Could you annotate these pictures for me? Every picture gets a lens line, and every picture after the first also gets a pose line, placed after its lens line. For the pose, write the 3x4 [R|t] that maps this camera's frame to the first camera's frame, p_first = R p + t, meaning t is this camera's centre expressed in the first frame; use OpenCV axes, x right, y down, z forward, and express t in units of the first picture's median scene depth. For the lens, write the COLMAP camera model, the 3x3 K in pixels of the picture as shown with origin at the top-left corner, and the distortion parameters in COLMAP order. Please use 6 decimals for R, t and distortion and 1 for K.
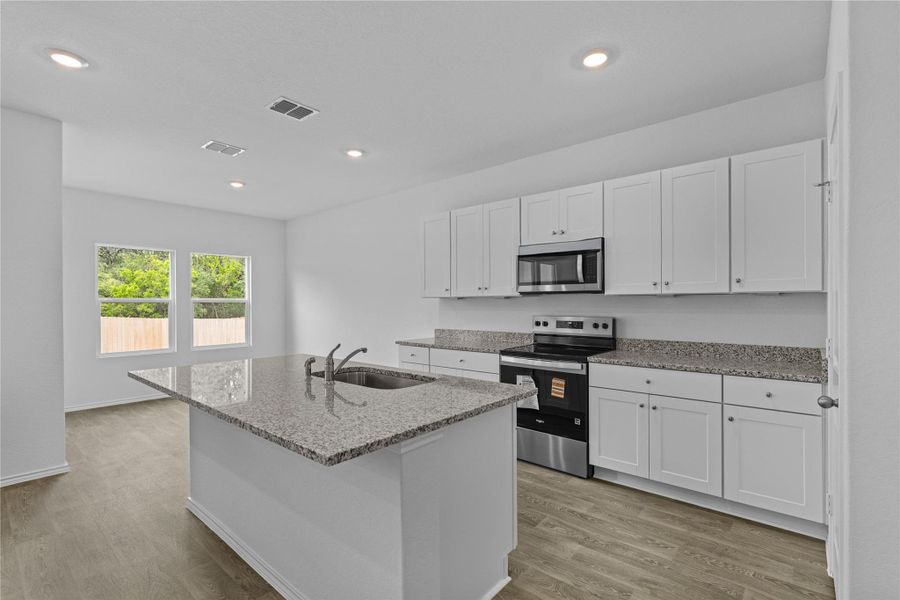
lens RADIAL K [[404.6, 0, 455.8], [0, 404.6, 304.3], [0, 0, 1]] dist [-0.015881, 0.000161]
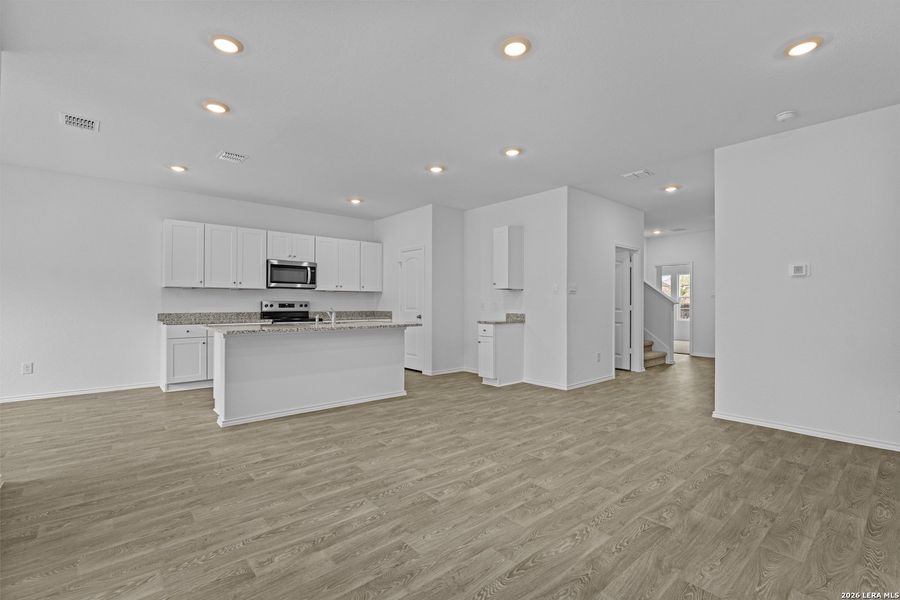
lens RADIAL K [[401.3, 0, 447.9], [0, 401.3, 295.6], [0, 0, 1]] dist [0.008224, -0.000164]
pose [[0.143263, 0.024358, 0.989385, -1.578915], [0.001366, 0.999691, -0.024810, 0.057254], [-0.989684, 0.004906, 0.143185, 0.016814]]
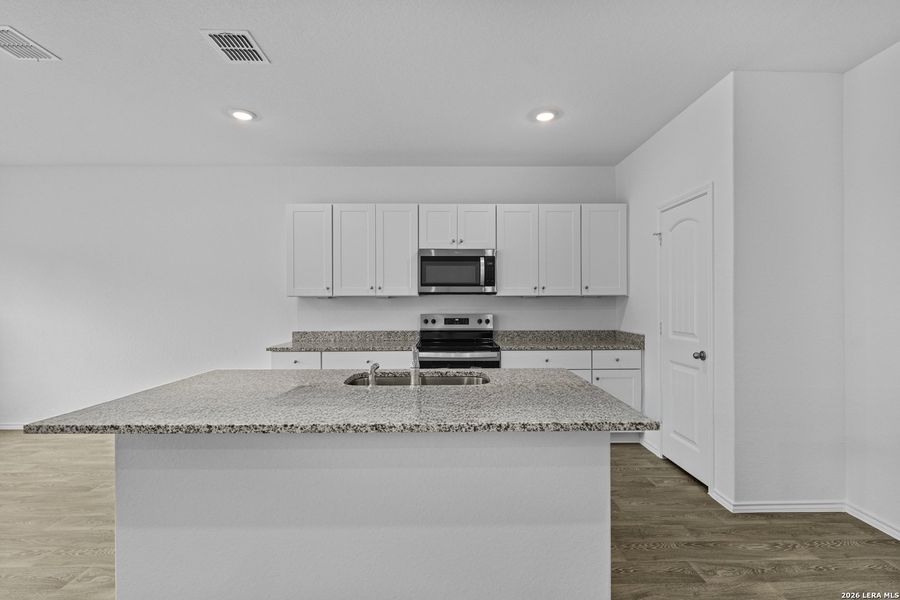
lens RADIAL K [[413.5, 0, 452.2], [0, 413.5, 303.6], [0, 0, 1]] dist [0.029271, 0.000097]
pose [[0.752073, 0.000470, 0.659079, -0.566491], [0.001885, 0.999994, -0.002864, 0.003472], [-0.659077, 0.003397, 0.752068, 0.130690]]
